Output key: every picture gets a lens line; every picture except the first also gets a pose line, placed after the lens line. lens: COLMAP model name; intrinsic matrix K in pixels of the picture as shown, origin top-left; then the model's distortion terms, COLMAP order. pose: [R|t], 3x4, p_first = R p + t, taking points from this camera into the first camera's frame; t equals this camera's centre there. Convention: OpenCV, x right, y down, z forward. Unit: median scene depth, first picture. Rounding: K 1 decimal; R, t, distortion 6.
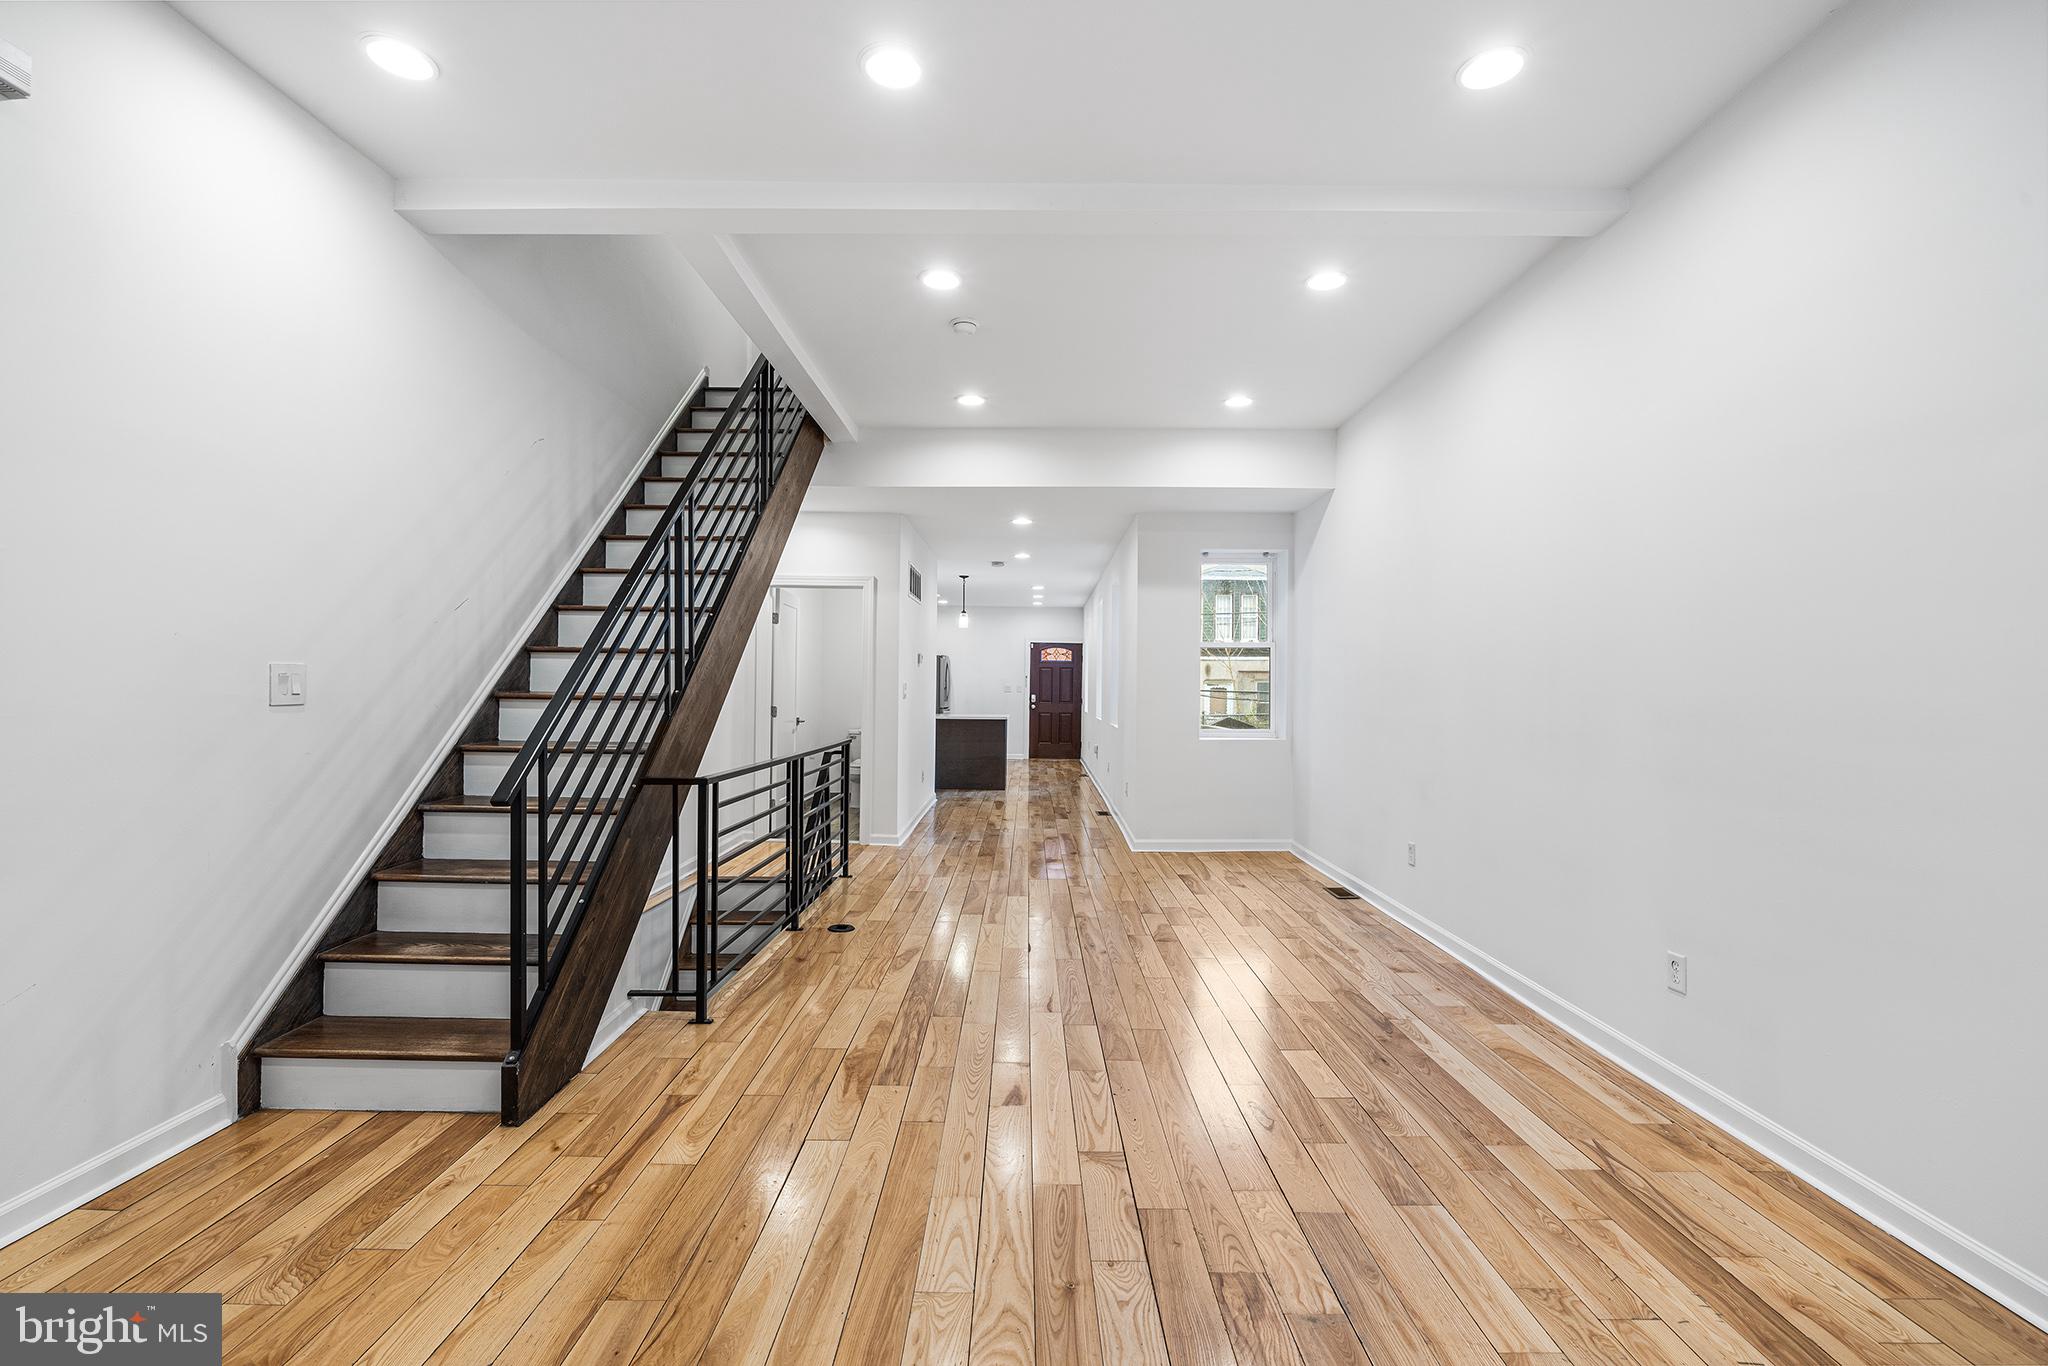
lens RADIAL K [[866.9, 0, 1022.4], [0, 866.9, 691.9], [0, 0, 1]] dist [-0.000197, -0.000005]
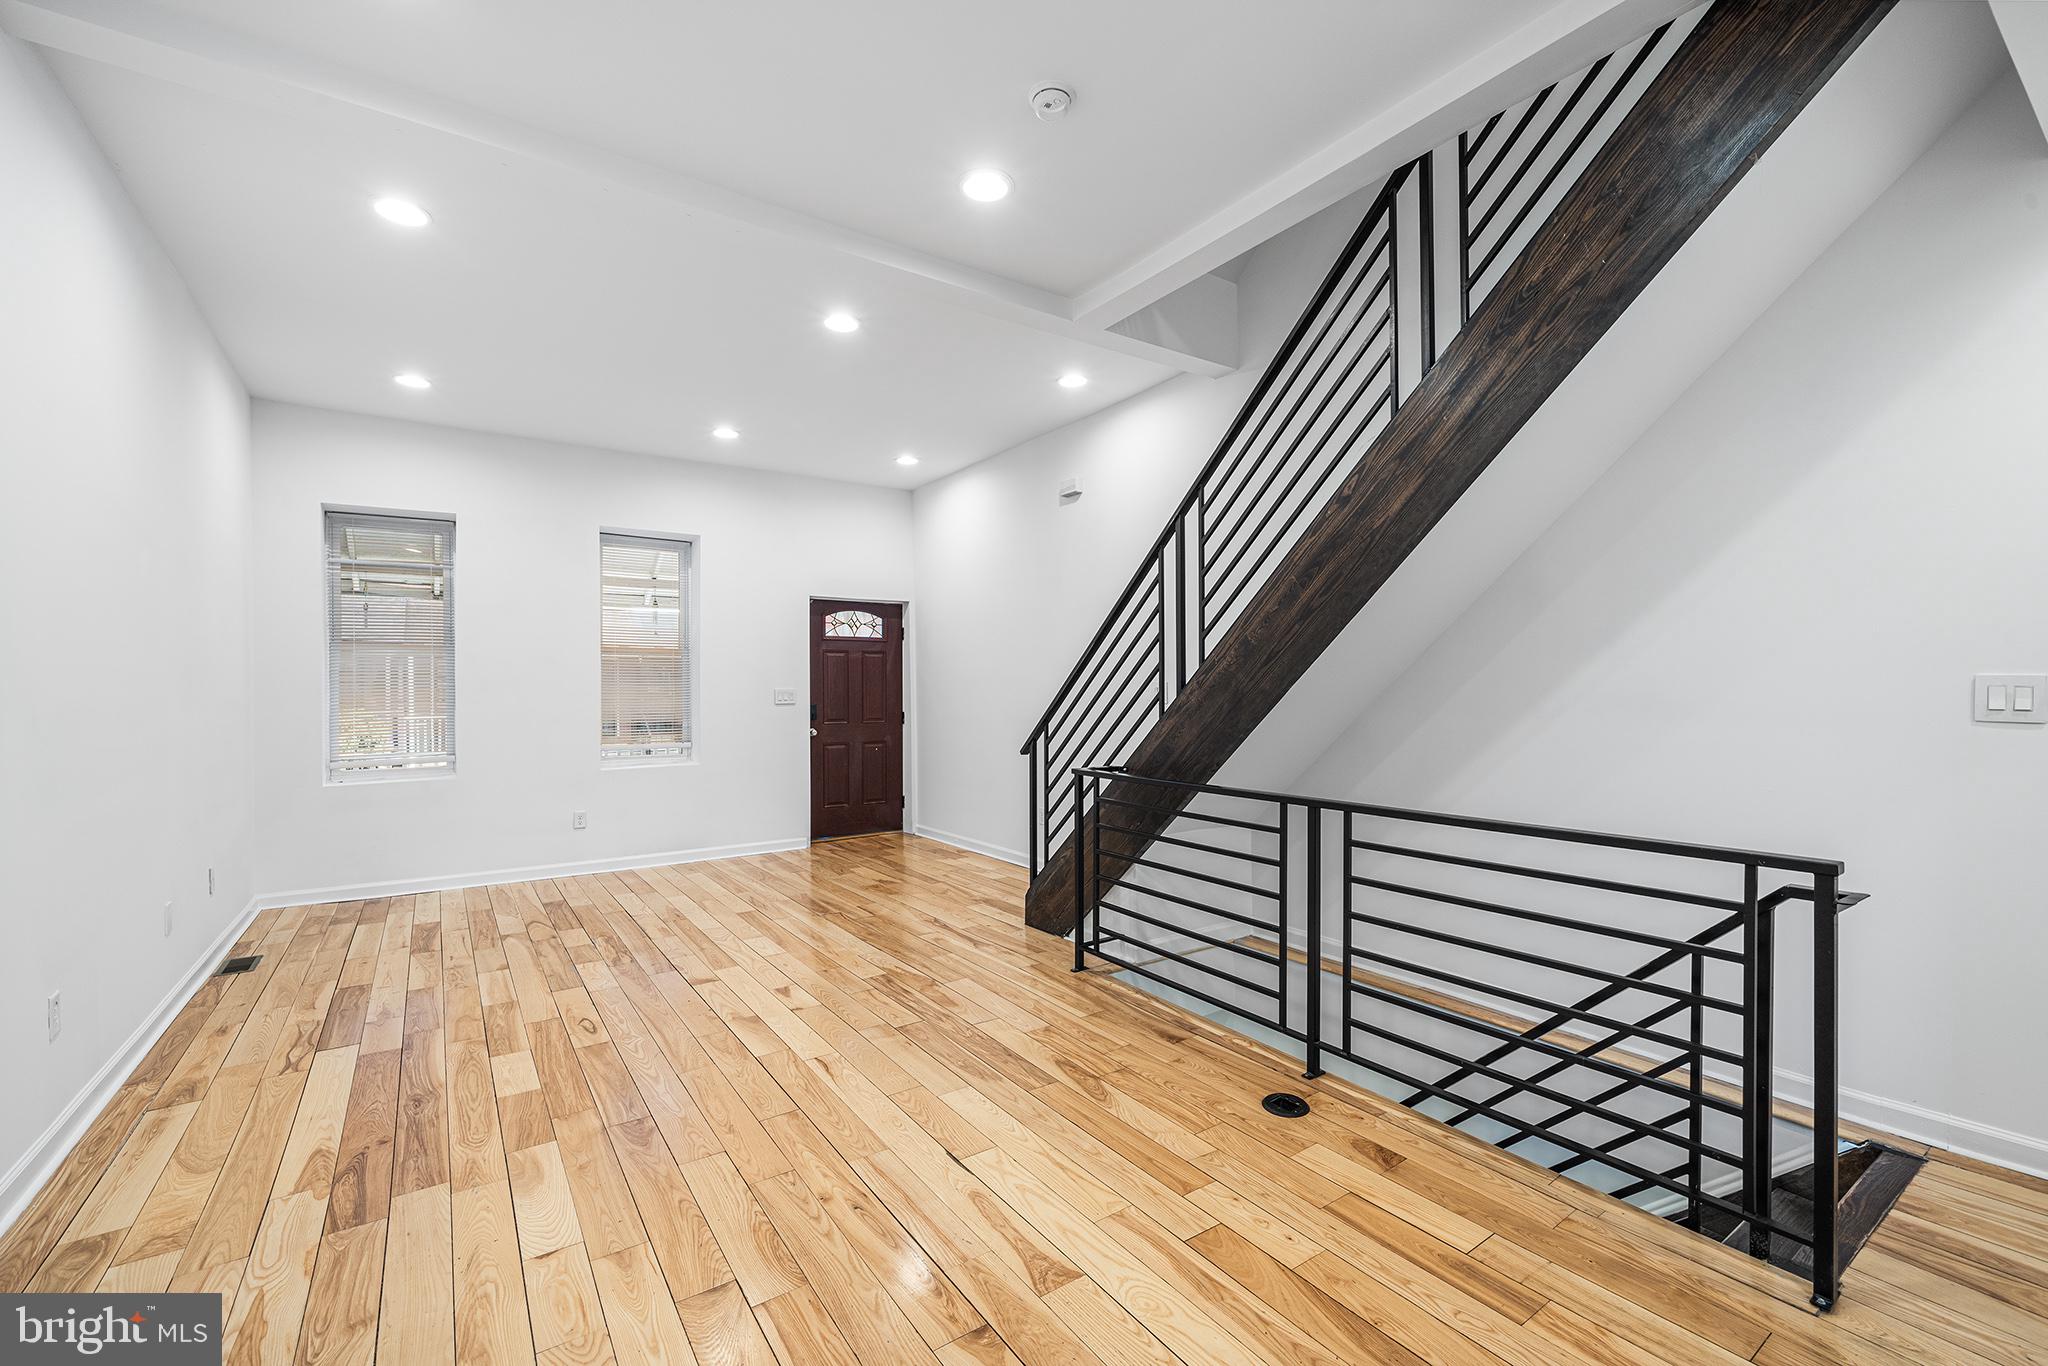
lens RADIAL K [[849.6, 0, 1023.1], [0, 849.6, 687.7], [0, 0, 1]] dist [-0.001000, 0.000033]
pose [[-0.819680, -0.006080, -0.572790, 0.333811], [-0.005668, 0.999981, -0.002504, -0.009473], [0.572794, 0.001194, -0.819699, 1.706111]]
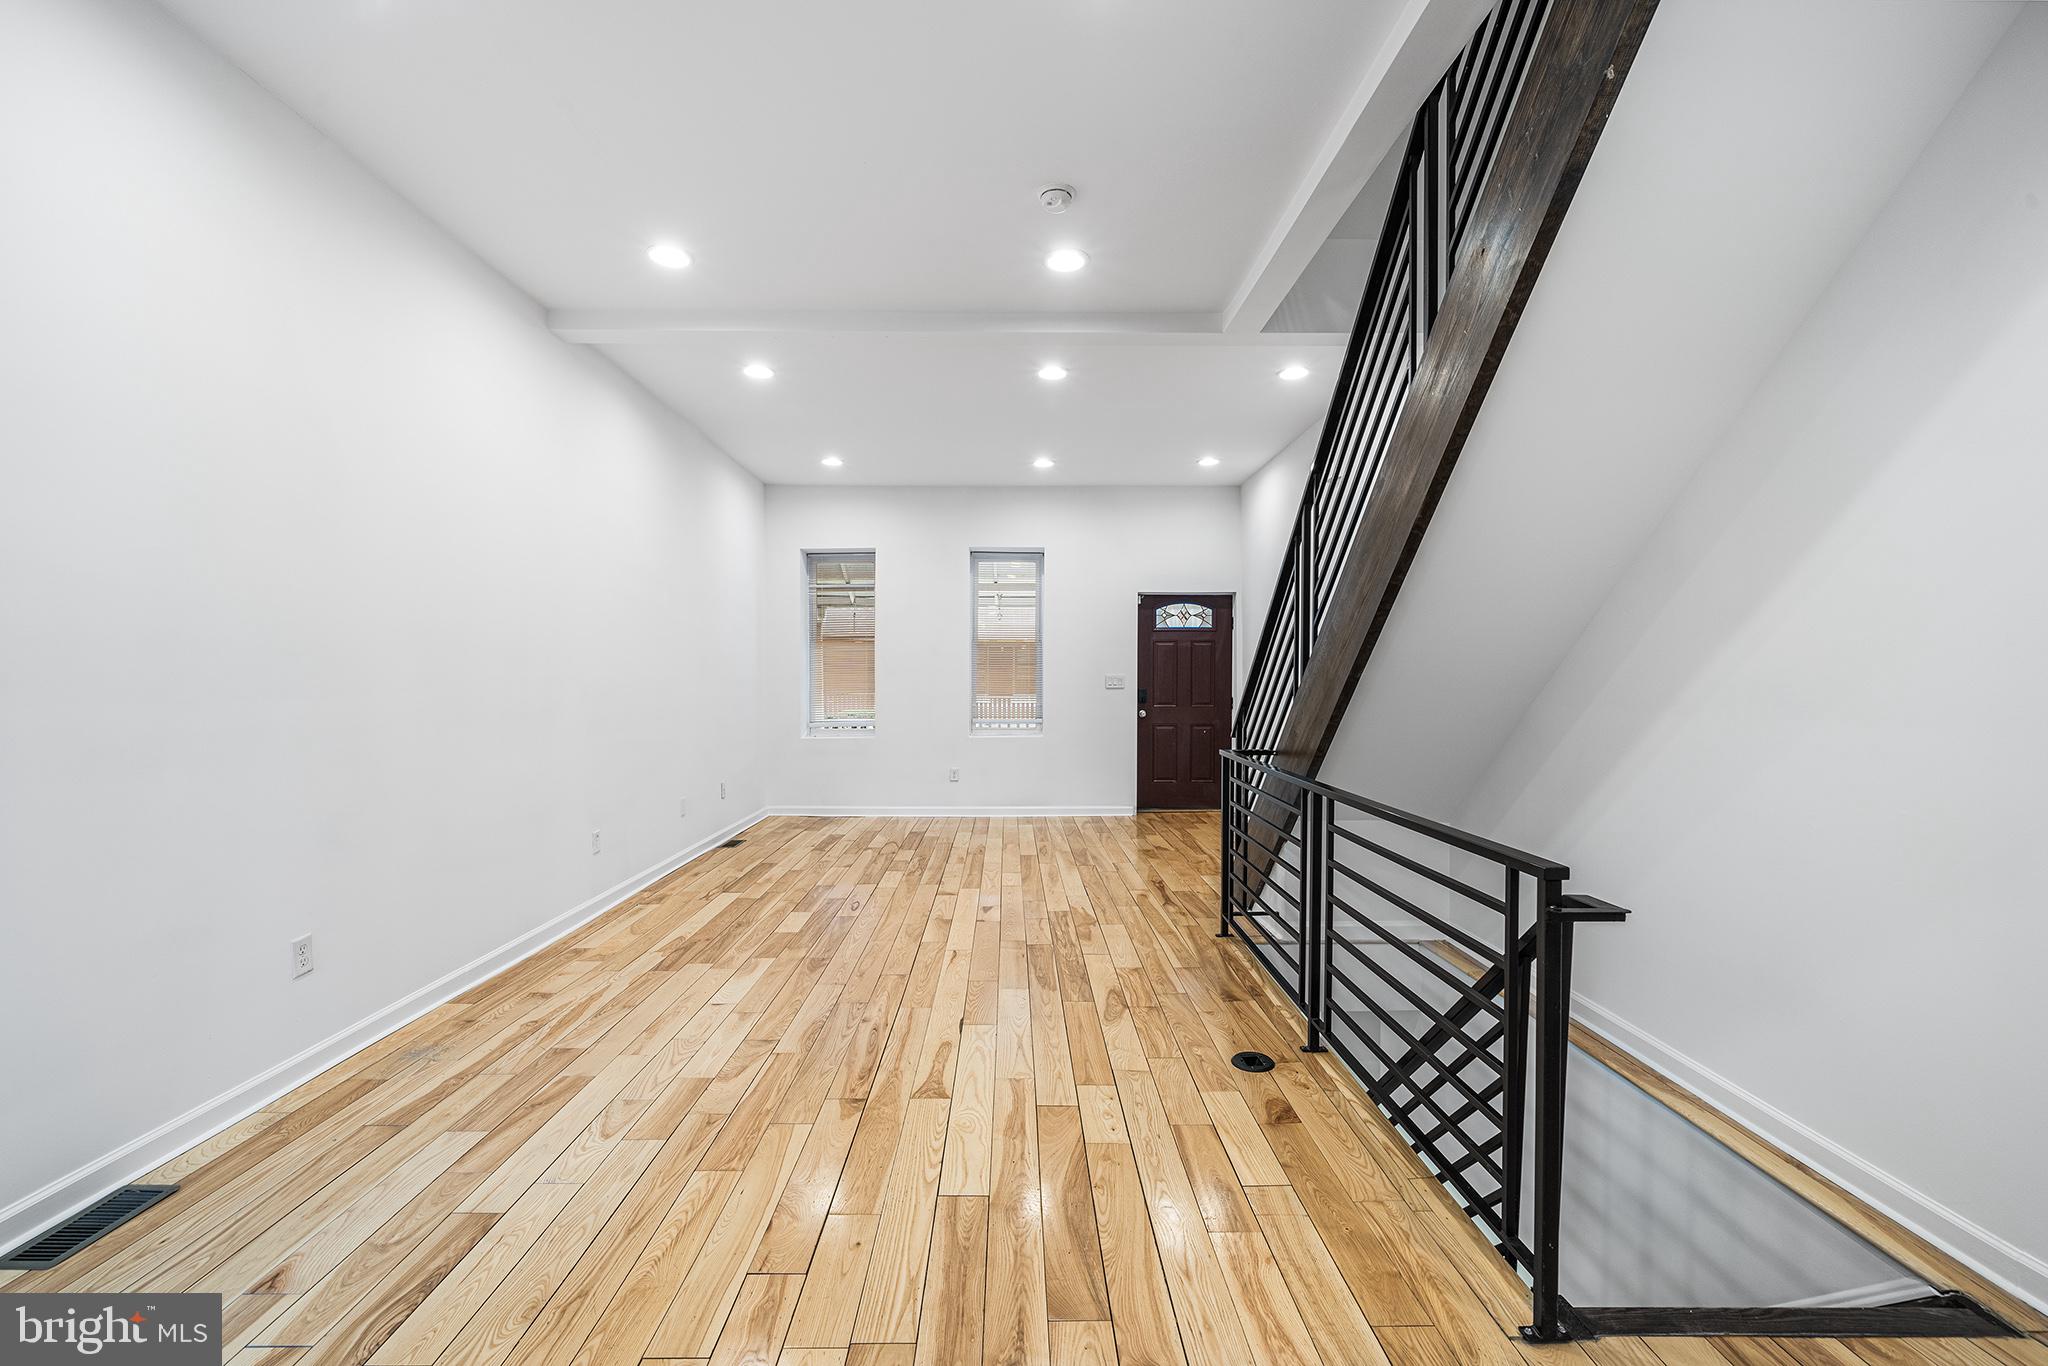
lens RADIAL K [[849.6, 0, 1023.1], [0, 849.6, 687.7], [0, 0, 1]] dist [-0.001000, 0.000033]
pose [[-0.999744, -0.009767, -0.020432, -0.032229], [-0.010134, 0.999788, 0.017937, -0.012384], [0.020252, 0.018139, -0.999630, 2.008086]]
